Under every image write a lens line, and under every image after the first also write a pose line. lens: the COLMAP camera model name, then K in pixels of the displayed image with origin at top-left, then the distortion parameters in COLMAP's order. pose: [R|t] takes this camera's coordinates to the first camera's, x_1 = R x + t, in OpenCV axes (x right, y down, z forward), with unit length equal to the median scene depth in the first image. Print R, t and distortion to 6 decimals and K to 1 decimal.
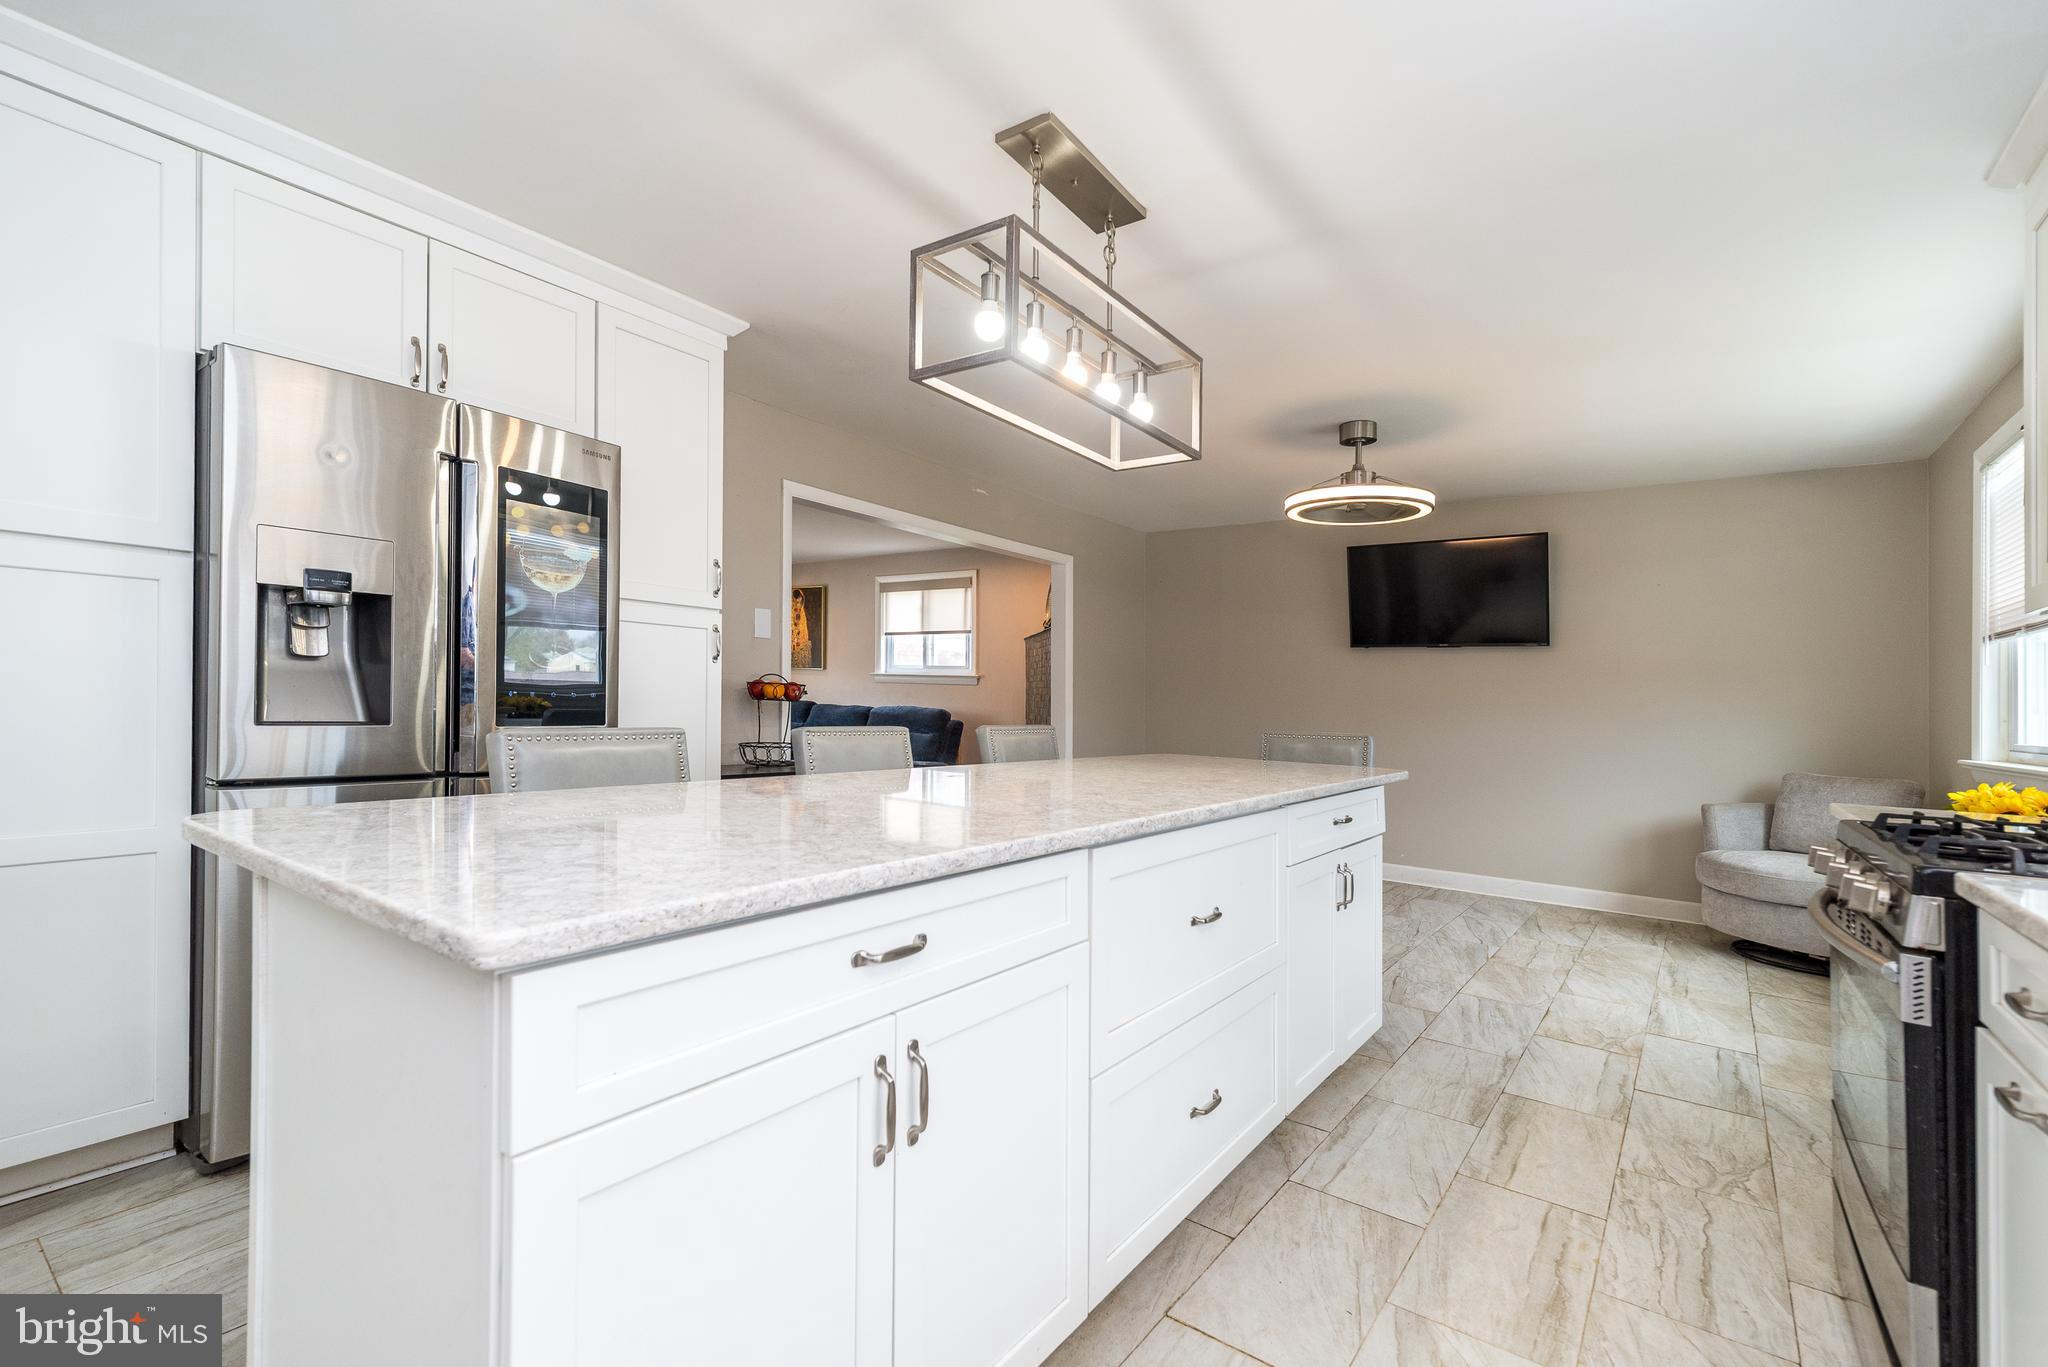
lens RADIAL K [[898.7, 0, 1013.5], [0, 898.7, 707.4], [0, 0, 1]] dist [0.011434, 0.000225]
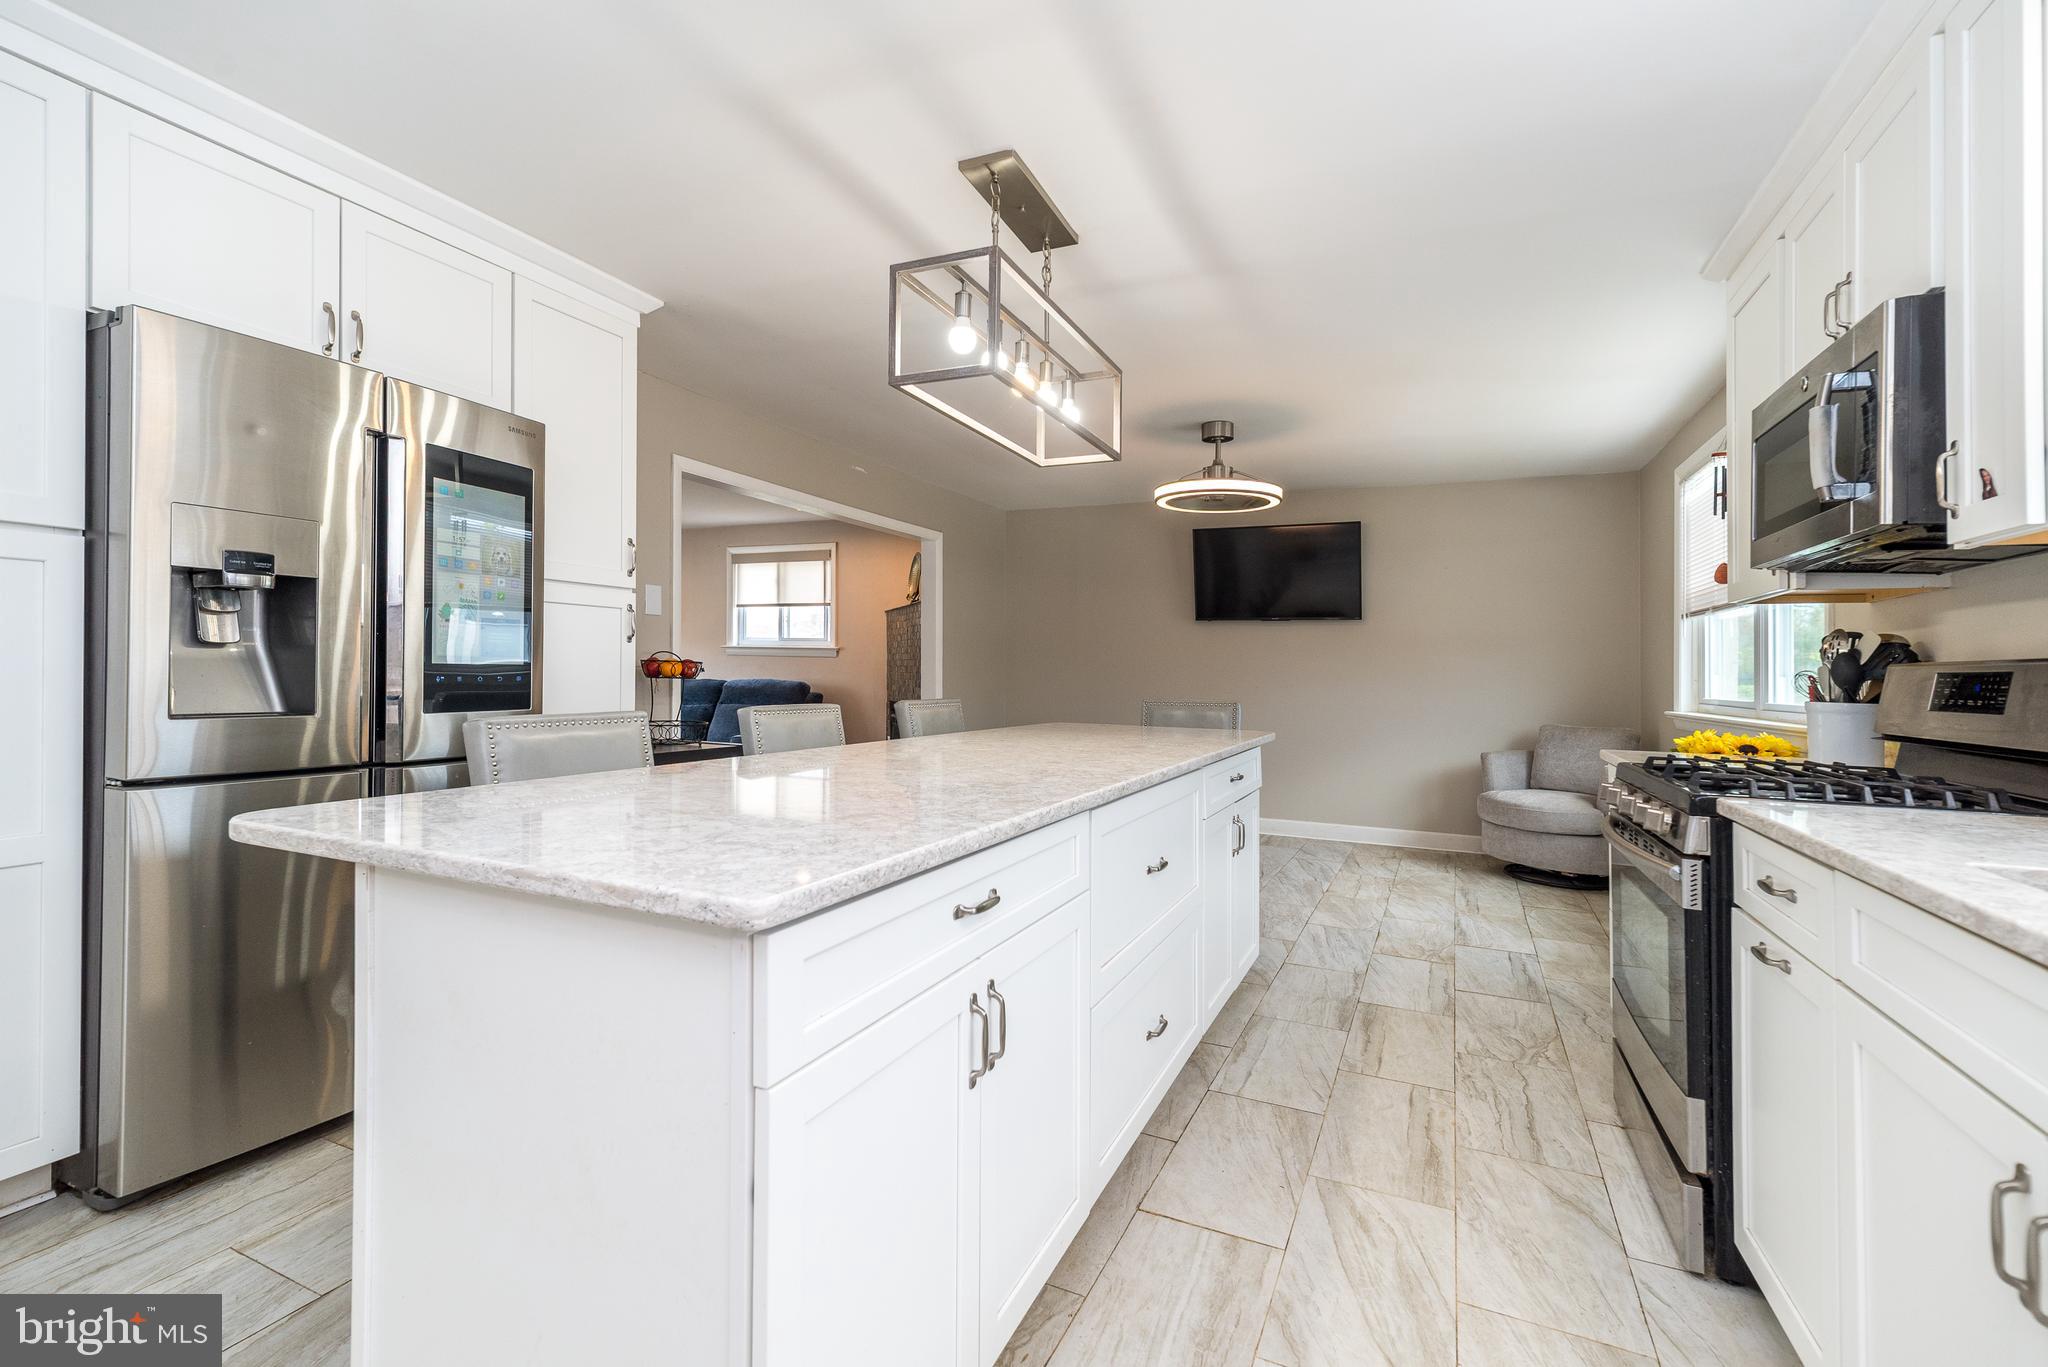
lens RADIAL K [[887.9, 0, 1024.0], [0, 887.9, 683.5], [0, 0, 1]] dist [0.013167, -0.000033]
pose [[0.979329, -0.016097, 0.201632, -0.143606], [0.014242, 0.999842, 0.010648, -0.012203], [-0.201771, -0.007556, 0.979404, -0.064078]]
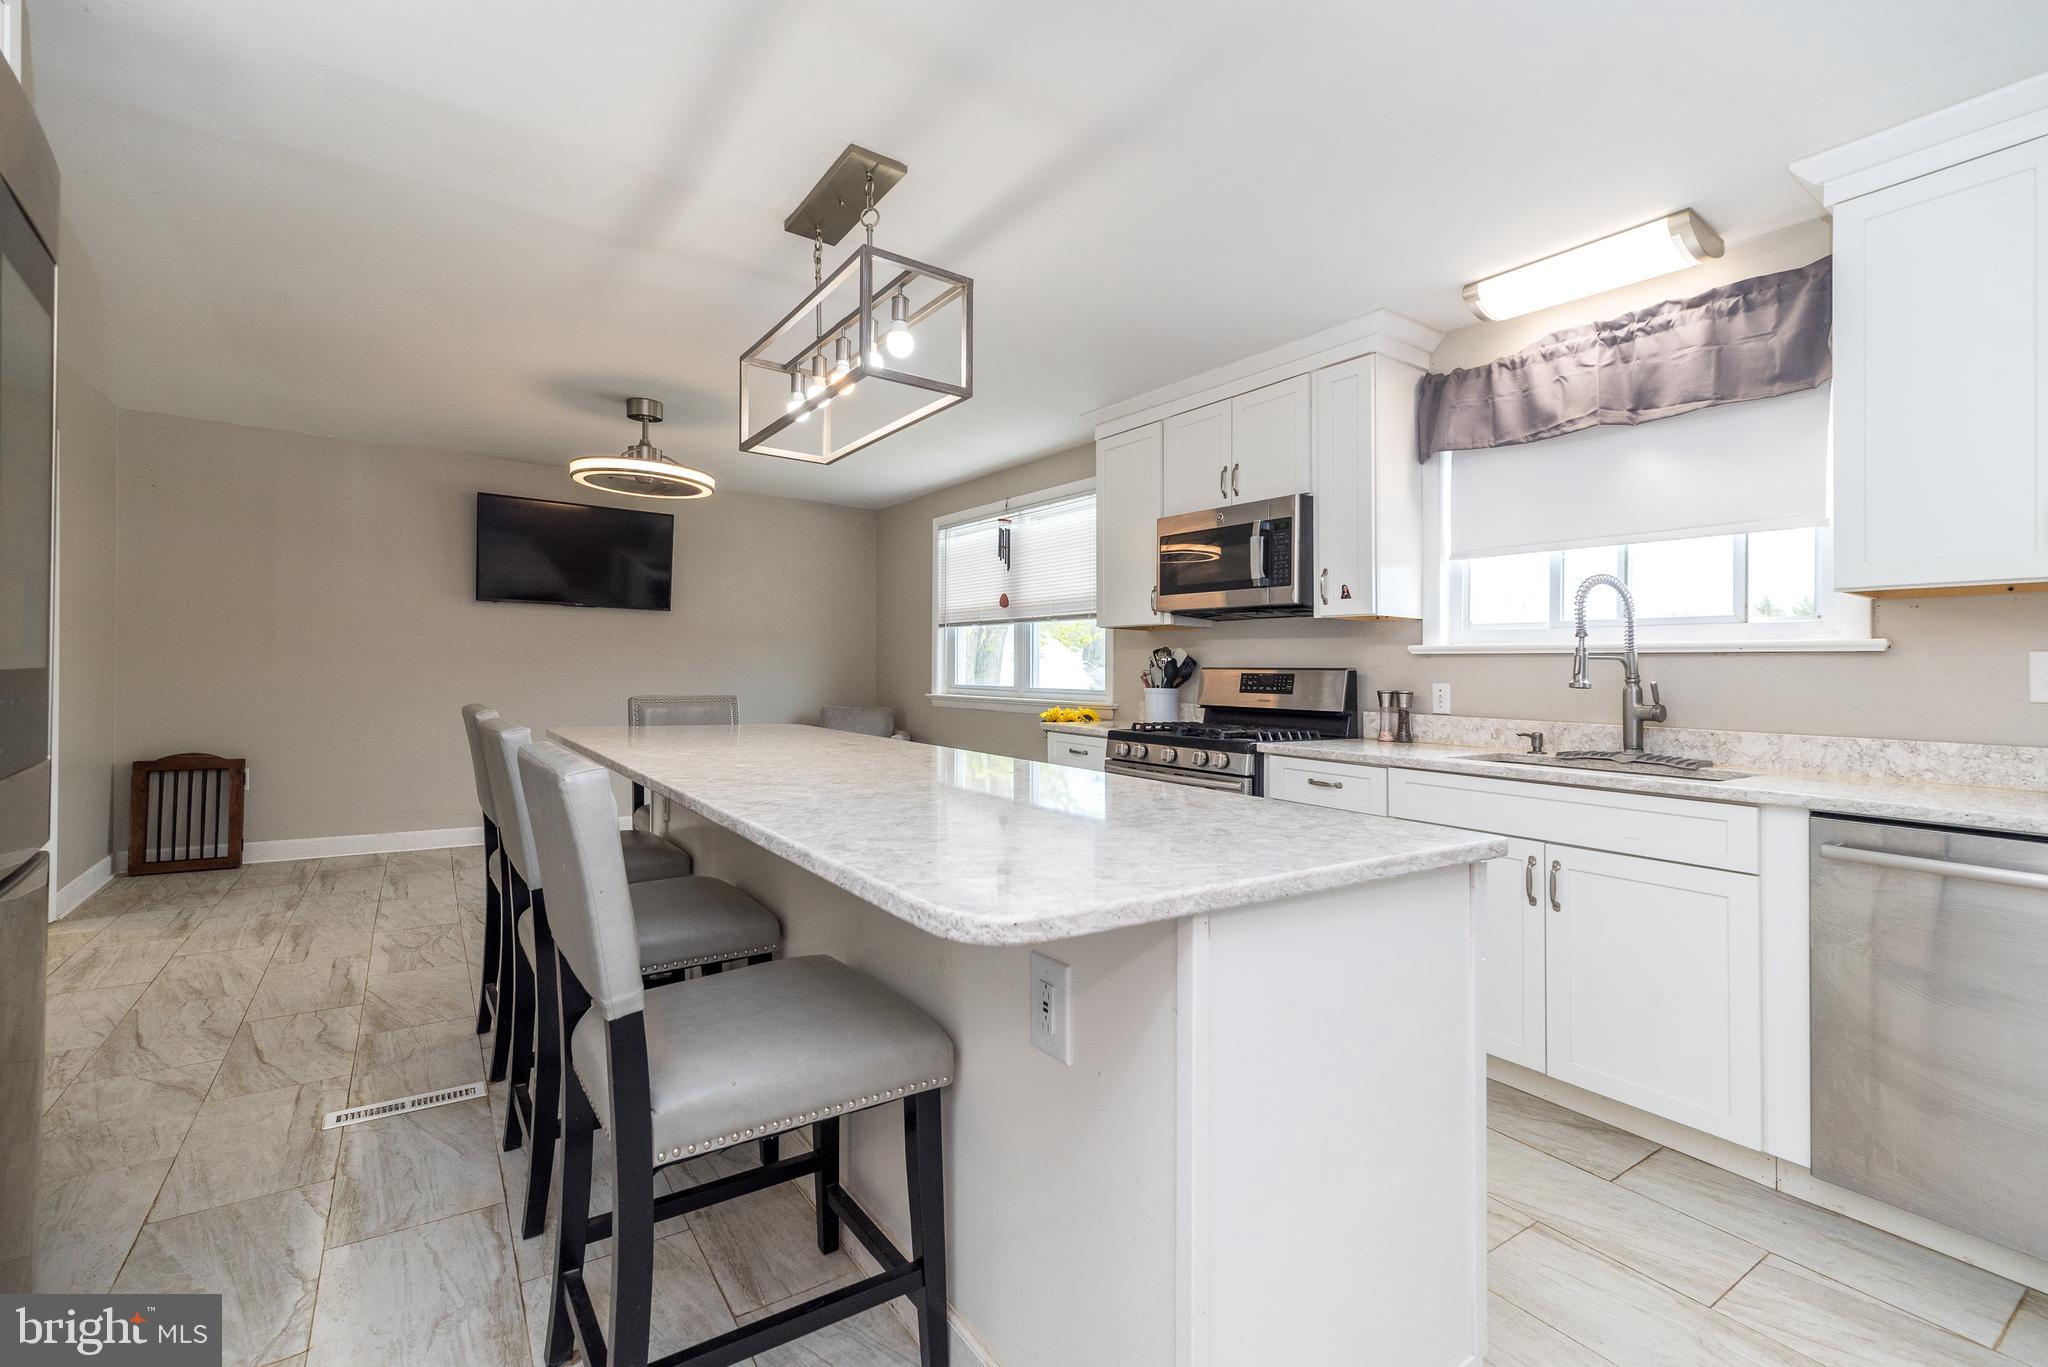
lens RADIAL K [[904.1, 0, 1024.0], [0, 904.1, 683.5], [0, 0, 1]] dist [0.013242, -0.000078]
pose [[0.330603, -0.037480, 0.943025, -0.848749], [0.001954, 0.999236, 0.039029, -0.048006], [-0.943768, -0.011060, 0.330424, 0.413161]]
